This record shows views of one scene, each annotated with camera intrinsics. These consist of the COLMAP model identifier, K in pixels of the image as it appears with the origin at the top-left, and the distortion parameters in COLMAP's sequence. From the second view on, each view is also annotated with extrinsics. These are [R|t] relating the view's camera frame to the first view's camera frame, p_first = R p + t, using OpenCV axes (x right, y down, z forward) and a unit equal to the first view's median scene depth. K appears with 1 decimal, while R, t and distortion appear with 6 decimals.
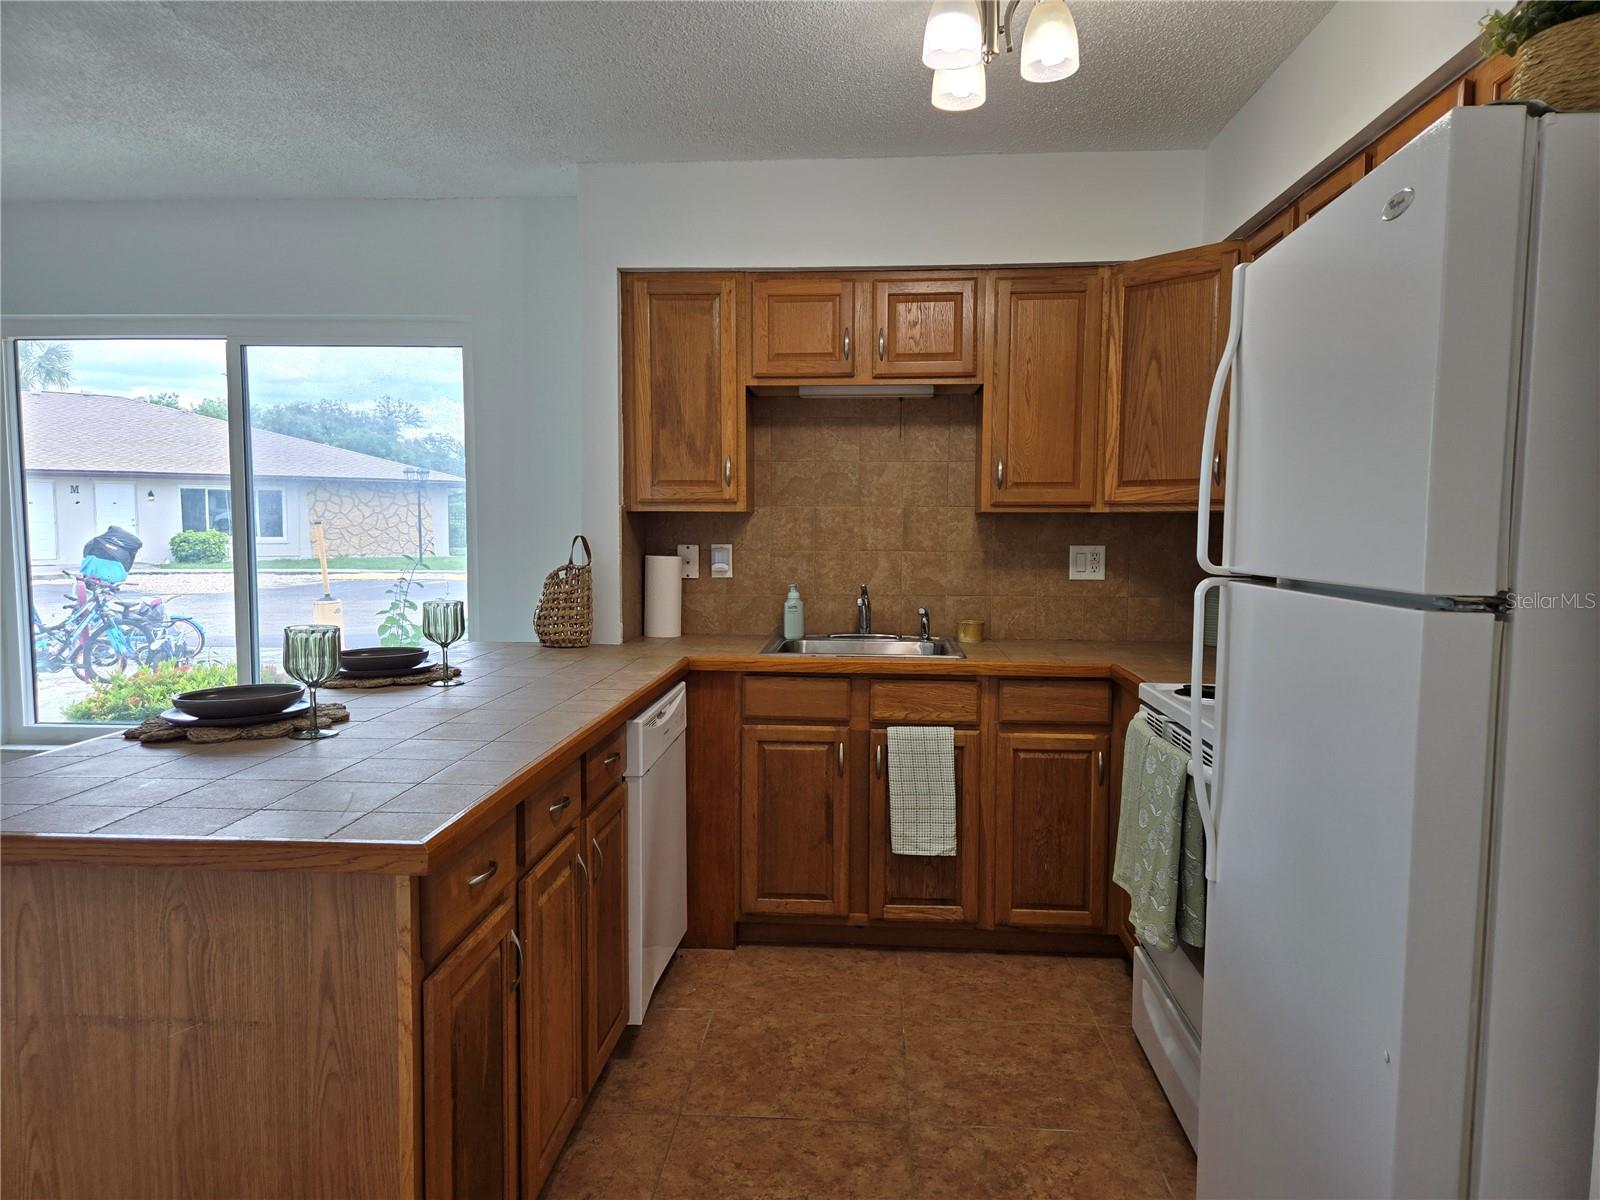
lens RADIAL K [[1069.8, 0, 807.0], [0, 1069.8, 605.4], [0, 0, 1]] dist [0.080354, -0.073362]
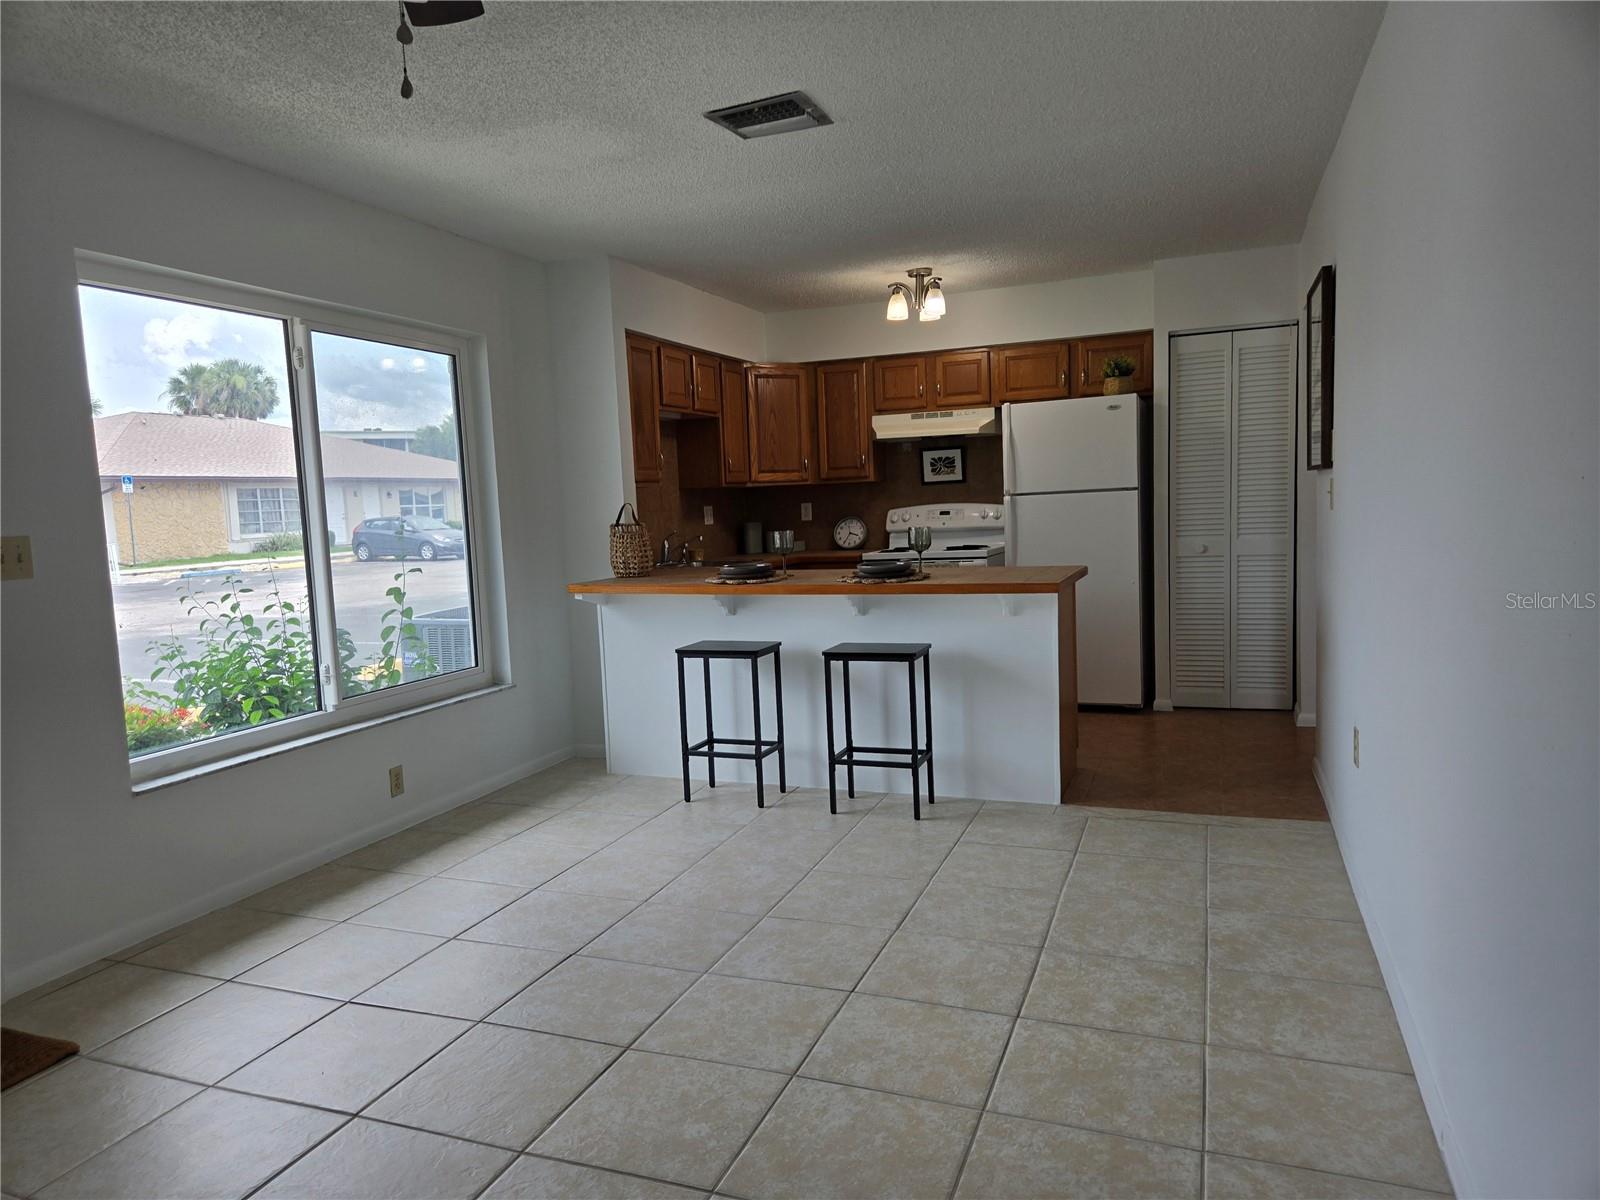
lens RADIAL K [[1069.8, 0, 782.2], [0, 1069.8, 610.9], [0, 0, 1]] dist [0.080354, -0.073362]
pose [[0.311275, -0.114407, 0.943408, -1.600879], [0.114998, 0.989966, 0.082109, -0.014324], [-0.943336, 0.082932, 0.321308, 0.329766]]
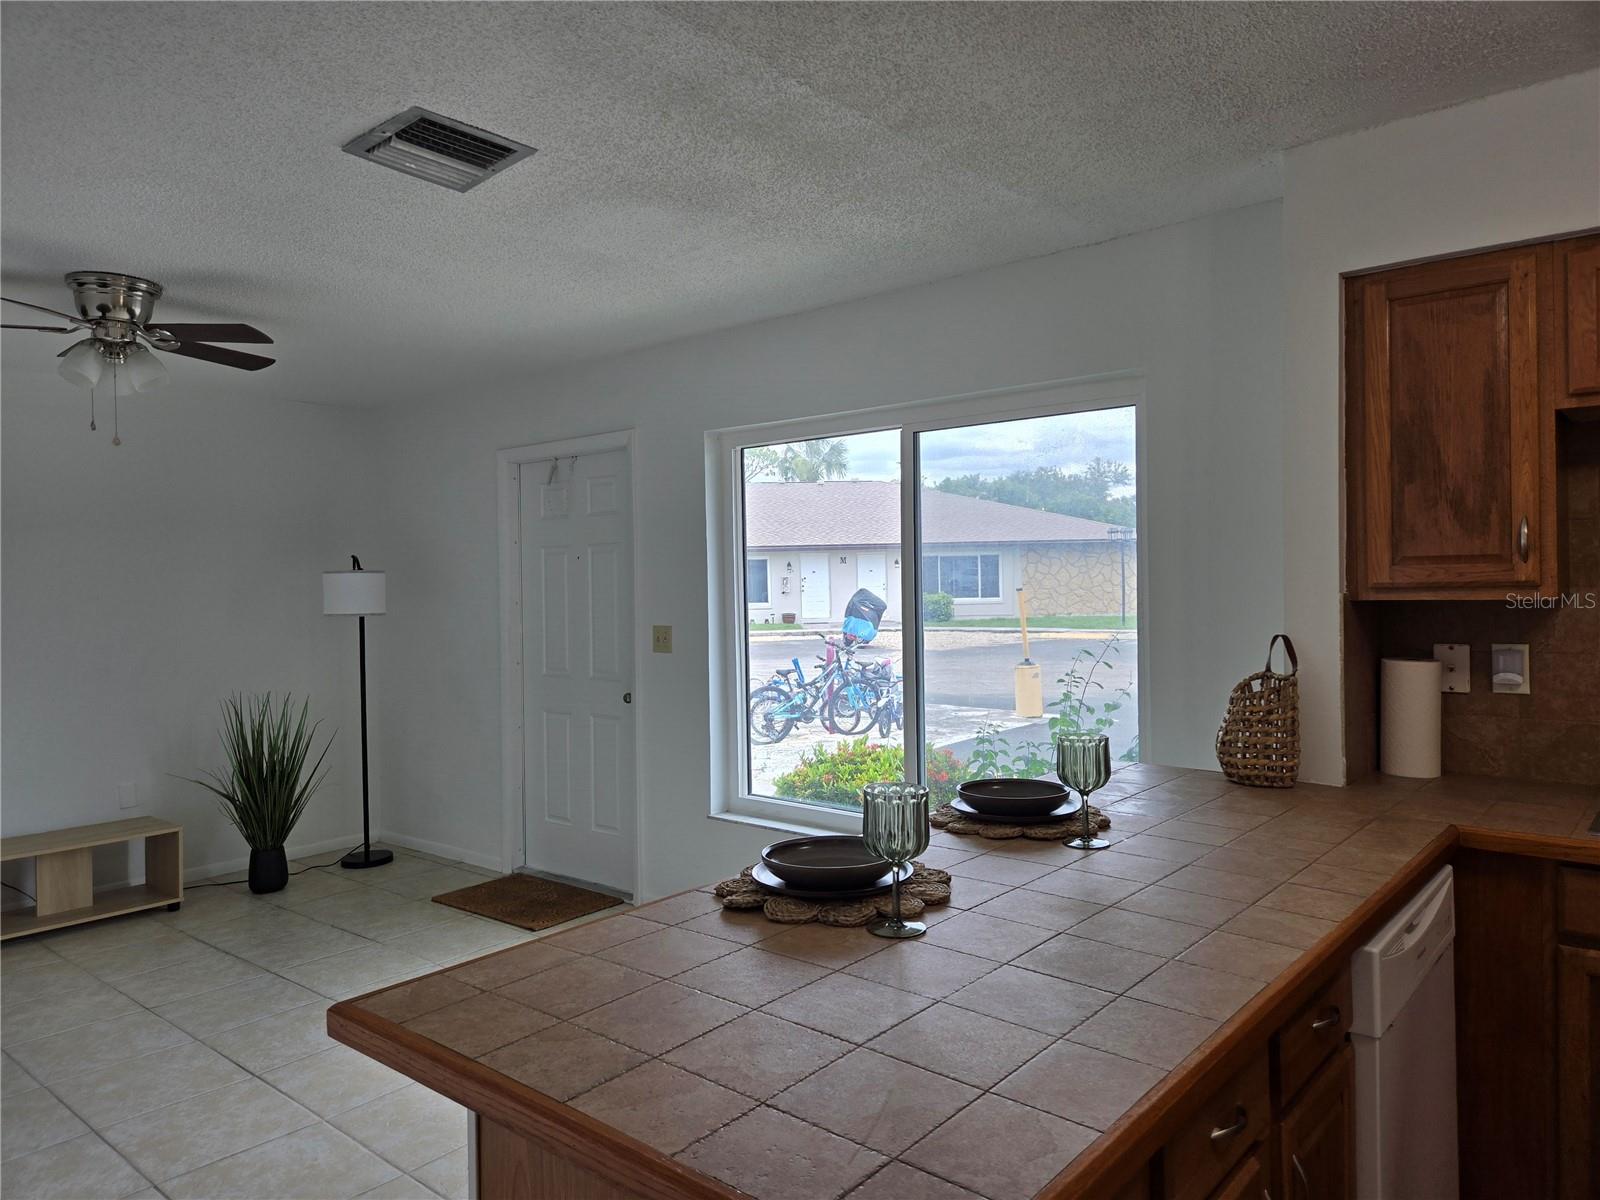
lens RADIAL K [[1069.8, 0, 792.2], [0, 1069.8, 588.8], [0, 0, 1]] dist [0.080354, -0.073362]
pose [[0.798768, -0.012956, -0.601500, -0.029704], [-0.026652, 0.998025, -0.056890, -0.045488], [0.601049, 0.061473, 0.796844, 0.196688]]
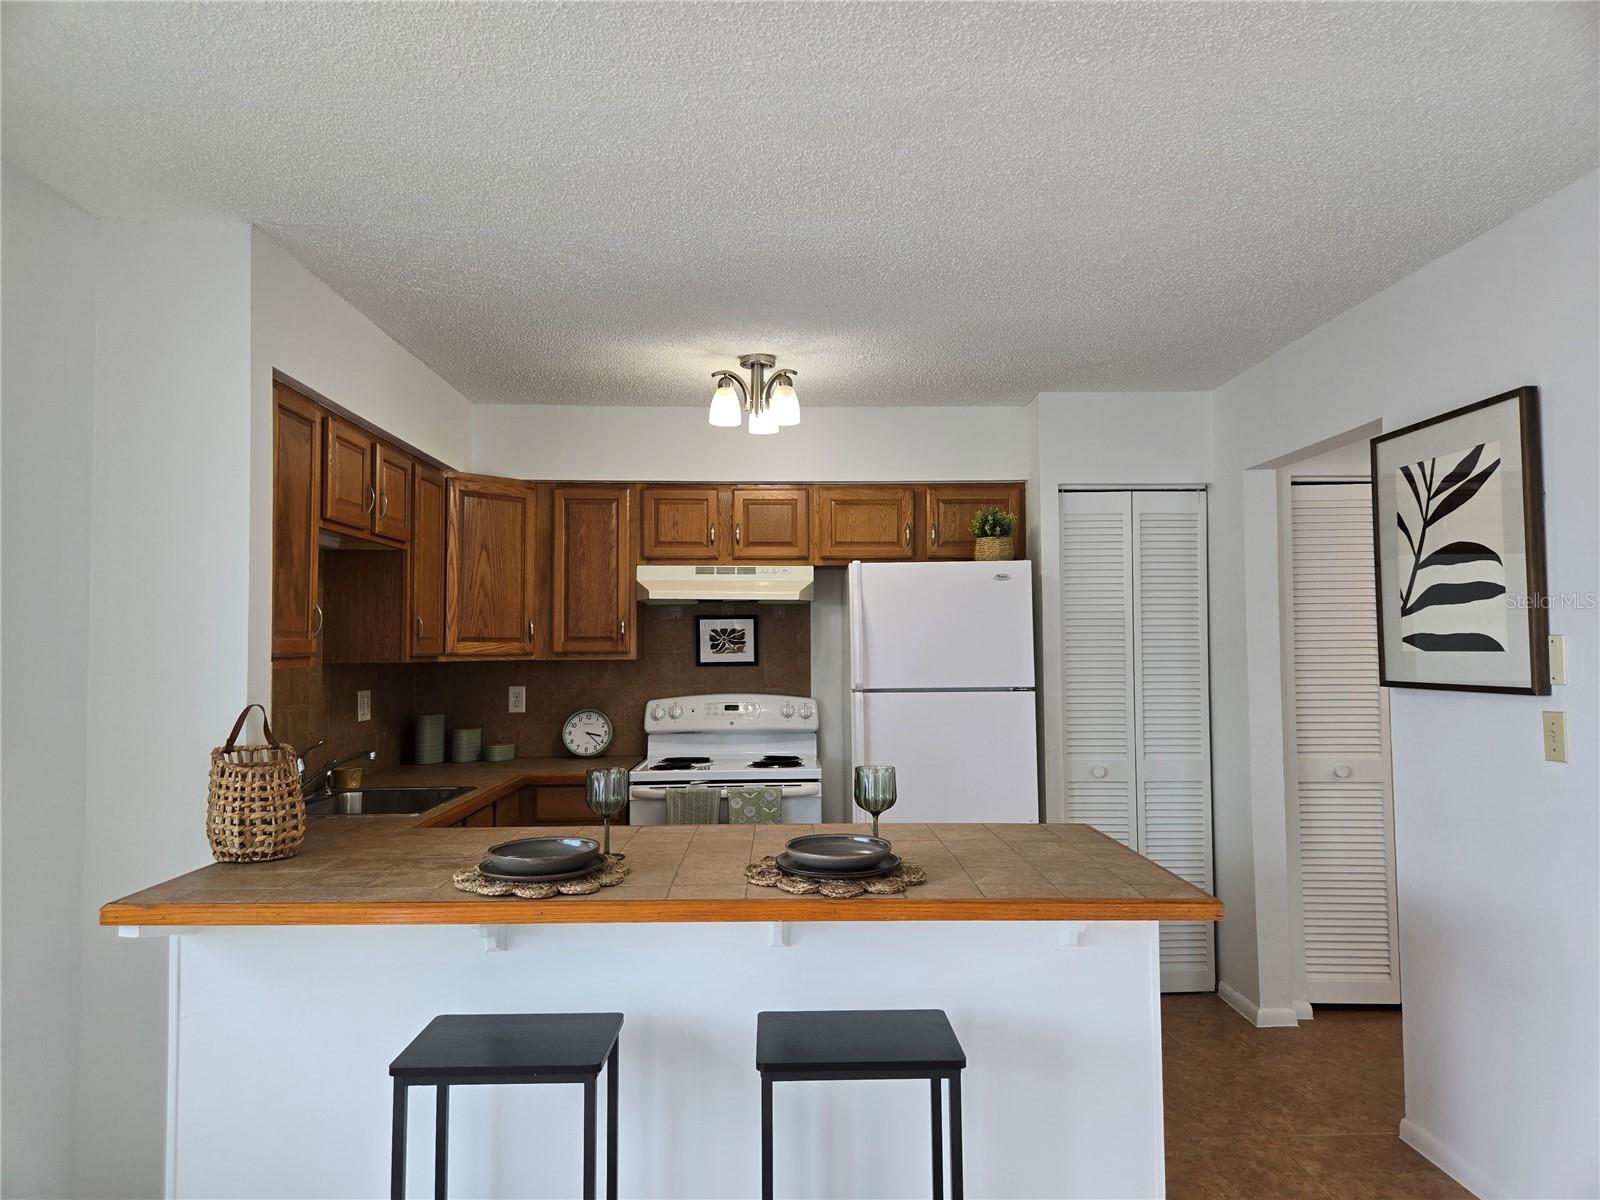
lens RADIAL K [[1069.8, 0, 796.6], [0, 1069.8, 599.3], [0, 0, 1]] dist [0.080354, -0.073362]
pose [[-0.082644, 0.041340, 0.995721, -1.006321], [0.080878, 0.996122, -0.034644, -0.082391], [-0.993292, 0.077669, -0.085667, 0.697021]]
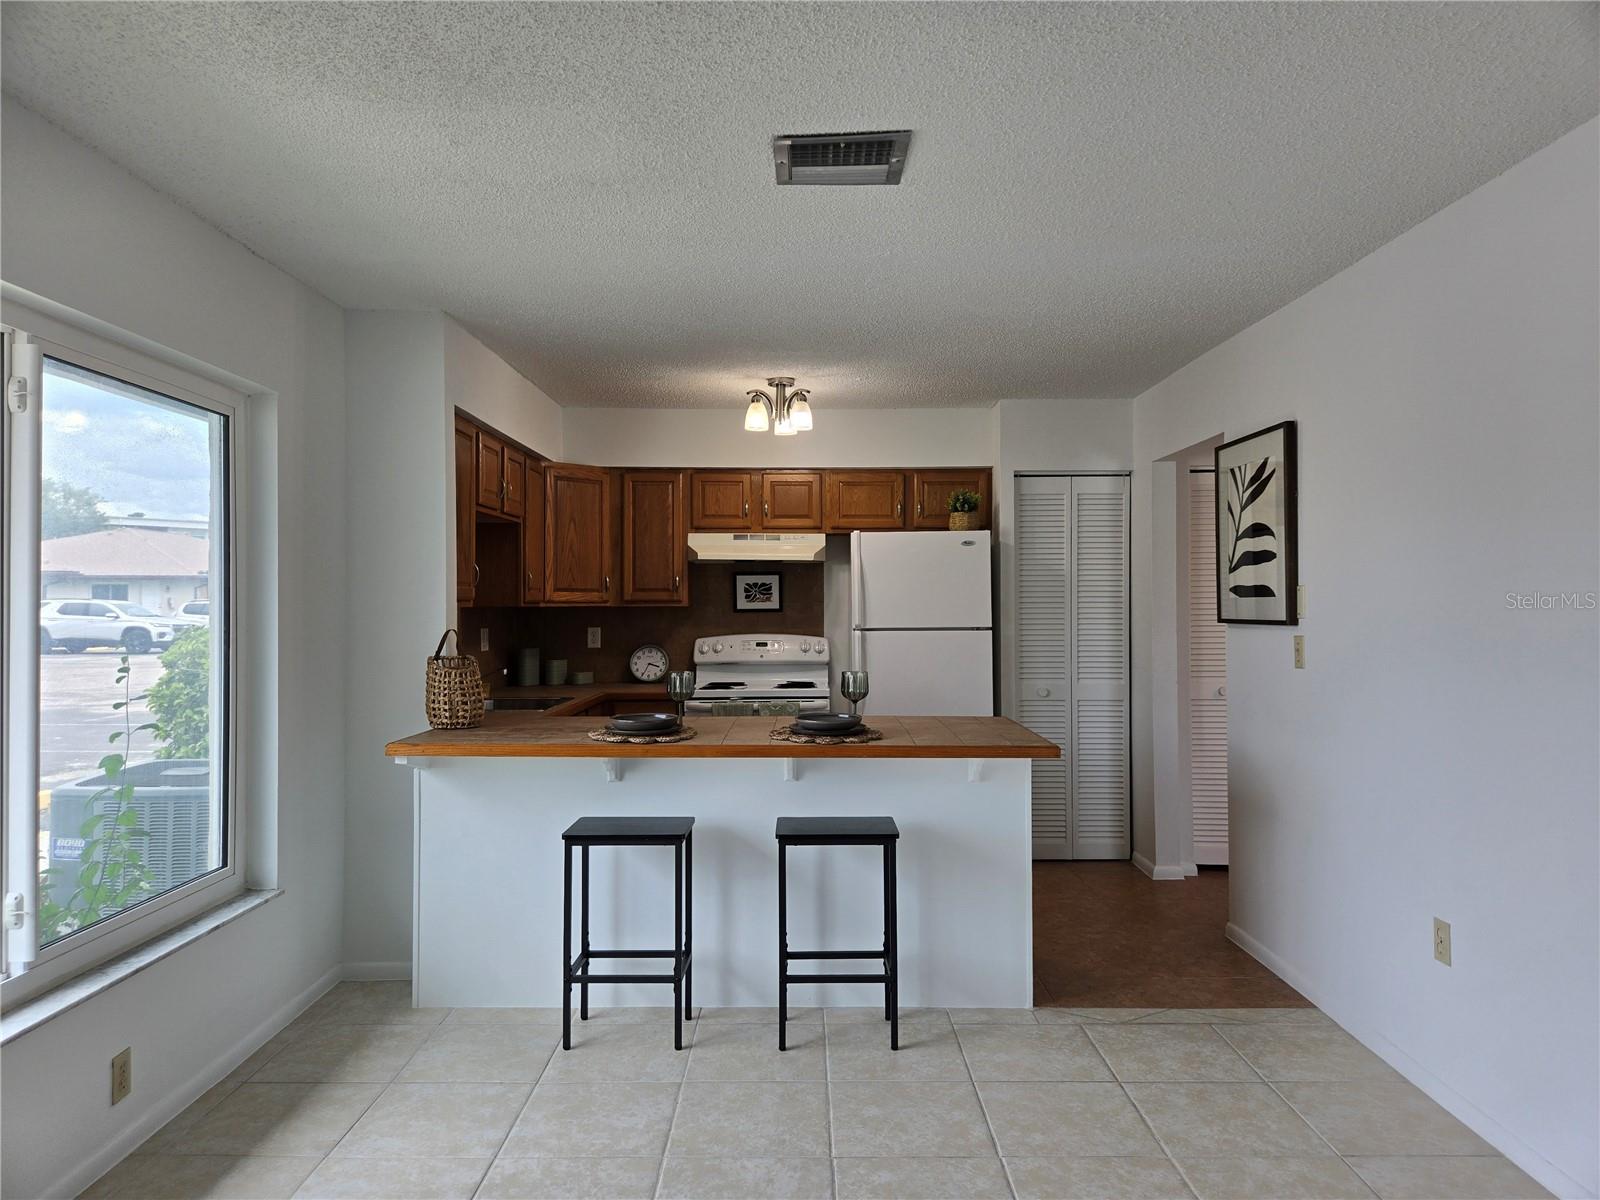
lens RADIAL K [[1069.8, 0, 802.0], [0, 1069.8, 597.8], [0, 0, 1]] dist [0.080354, -0.073362]
pose [[-0.060003, 0.002635, 0.998195, -1.390481], [0.078106, 0.996943, 0.002063, -0.072676], [-0.995138, 0.078089, -0.060026, 0.706337]]
